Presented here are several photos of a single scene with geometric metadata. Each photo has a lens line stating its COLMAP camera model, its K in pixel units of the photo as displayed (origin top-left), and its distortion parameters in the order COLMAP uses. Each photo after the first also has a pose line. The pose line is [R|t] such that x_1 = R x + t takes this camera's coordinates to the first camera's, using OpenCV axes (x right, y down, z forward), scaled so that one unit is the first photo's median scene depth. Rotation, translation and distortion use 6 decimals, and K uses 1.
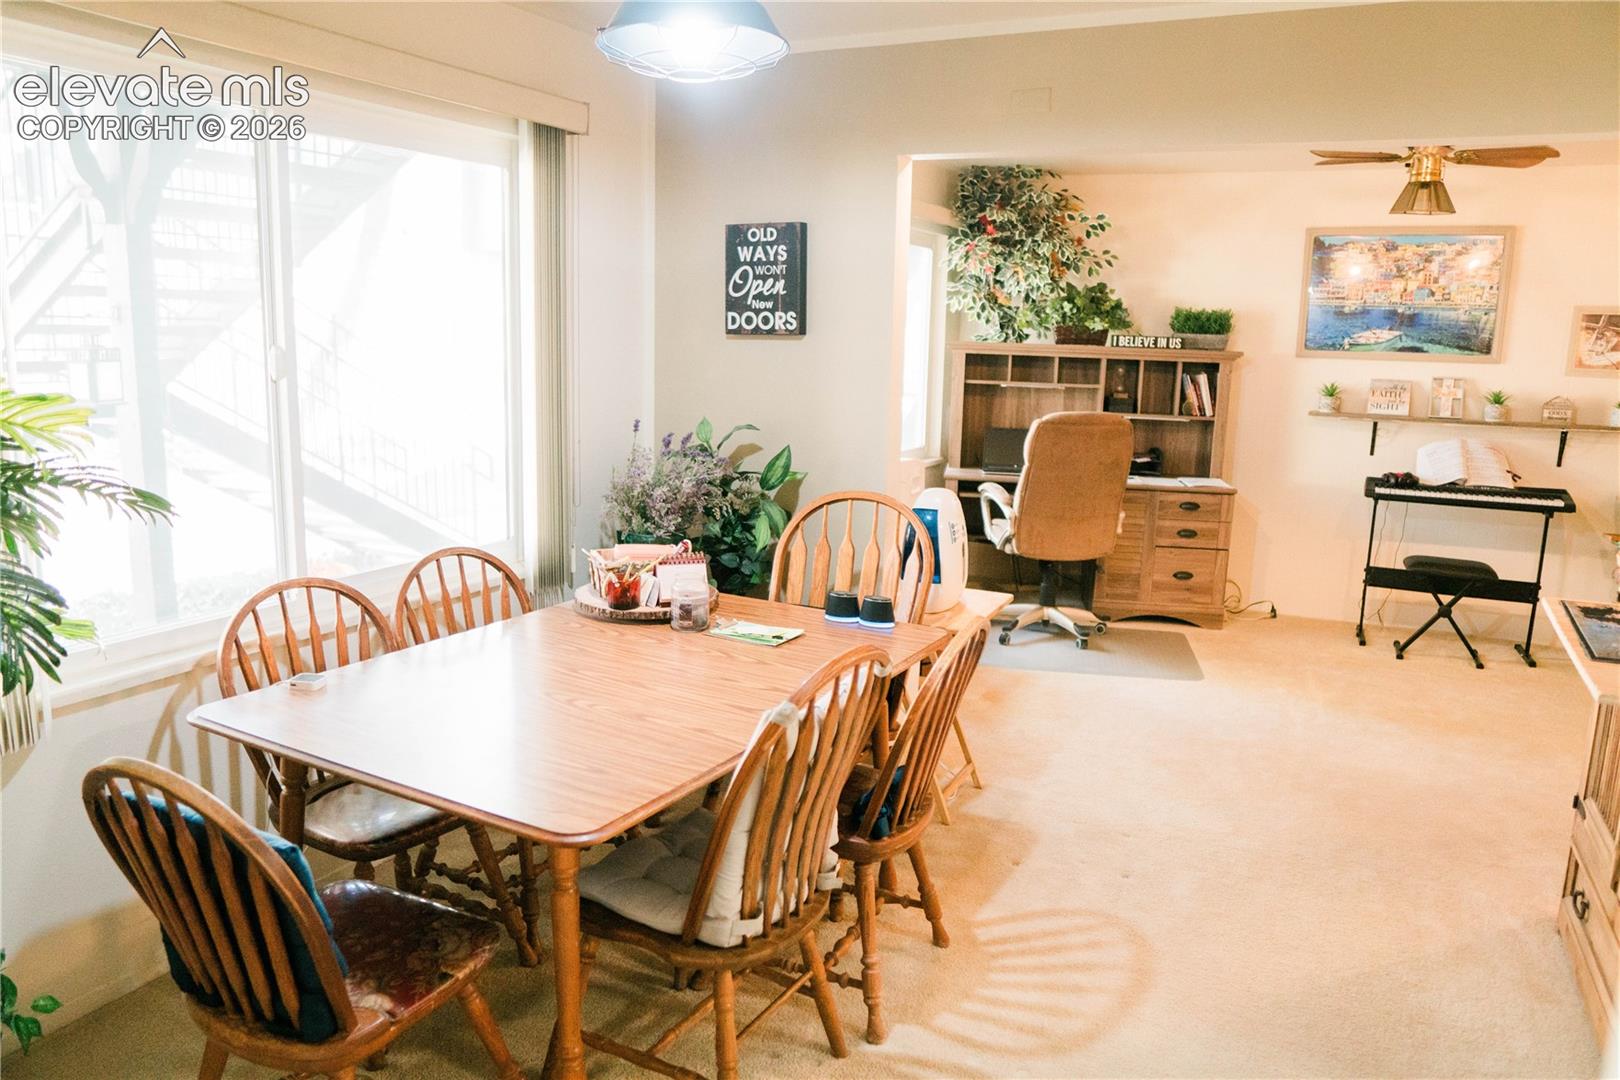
lens RADIAL K [[1134.3, 0, 810.3], [0, 1134.3, 537.6], [0, 0, 1]] dist [-0.106776, 0.057439]
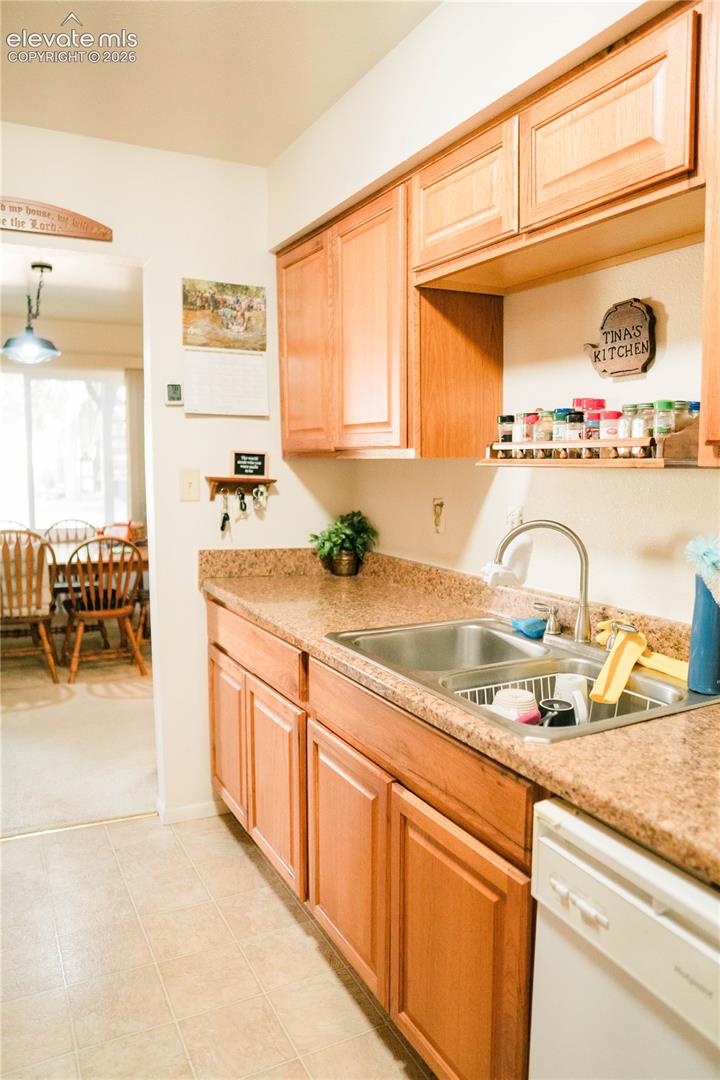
lens RADIAL K [[756.2, 0, 358.9], [0, 756.2, 540.1], [0, 0, 1]] dist [-0.106776, 0.057439]
pose [[0.816620, 0.040432, -0.575758, 0.745618], [-0.085443, 0.995021, -0.051312, 0.051766], [0.570817, 0.091097, 0.816008, -0.069090]]
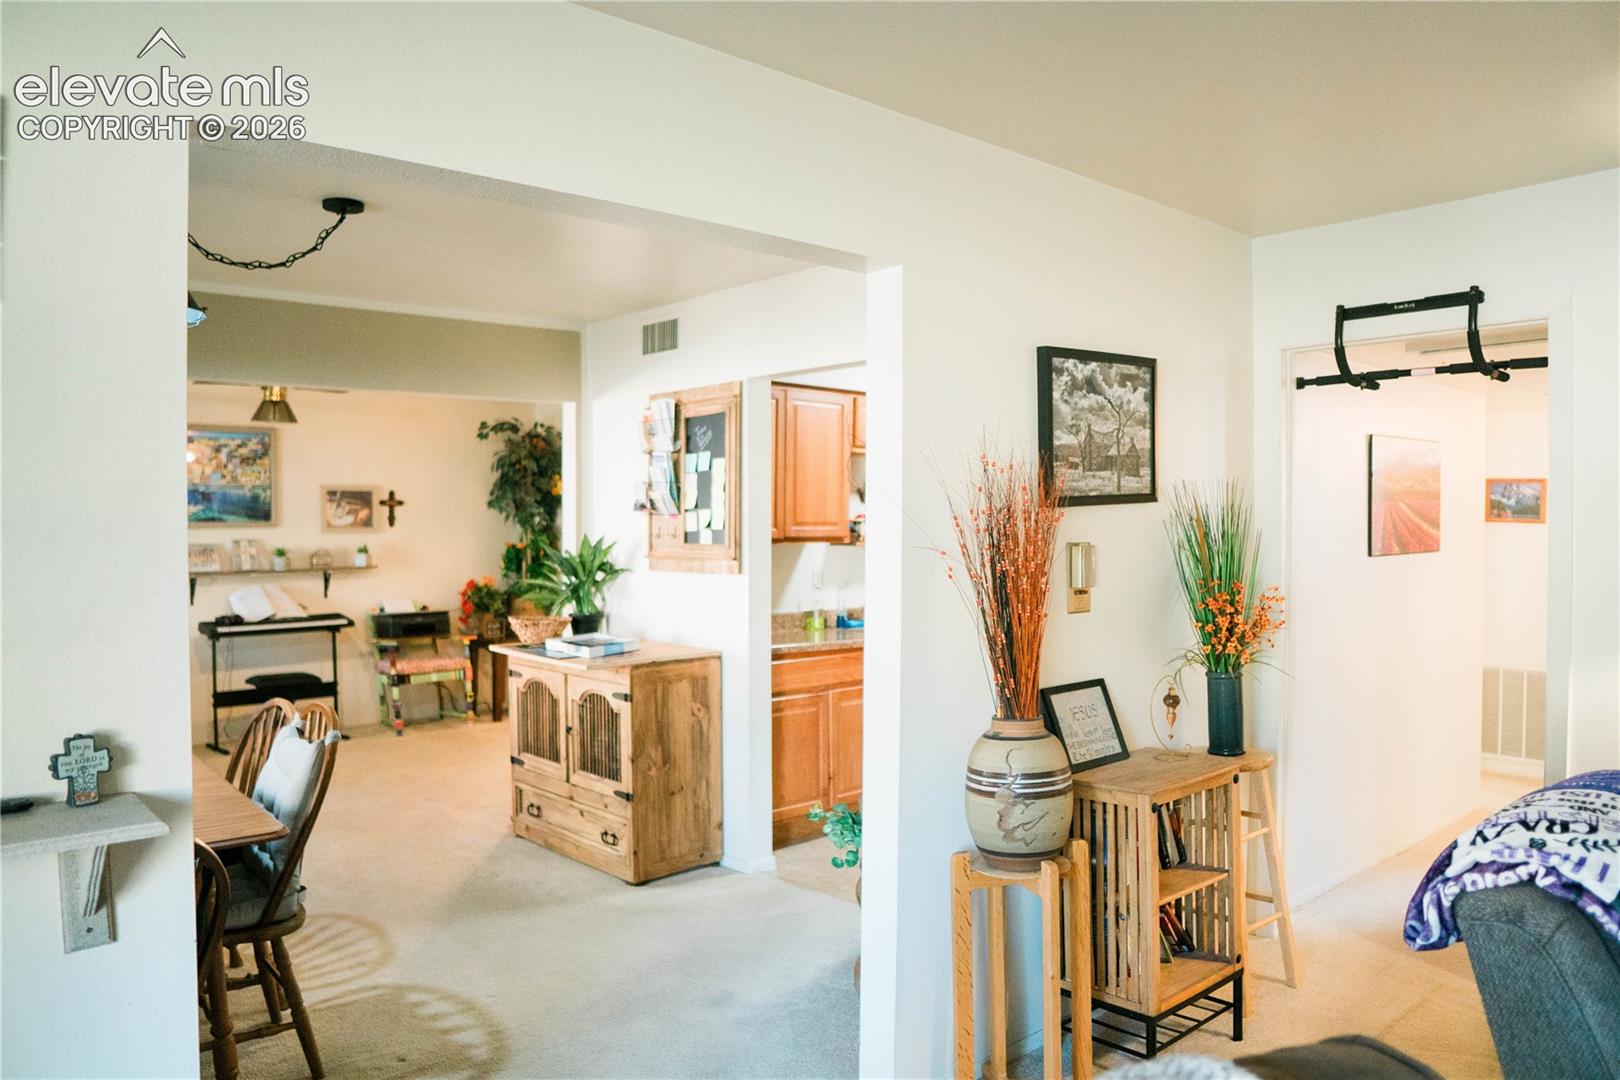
lens RADIAL K [[1134.3, 0, 811.1], [0, 1134.3, 536.1], [0, 0, 1]] dist [-0.106776, 0.057439]
pose [[0.358355, -0.037449, 0.932834, -0.420209], [0.180131, 0.983193, -0.029728, 0.011064], [-0.916043, 0.178686, 0.359078, -0.093050]]
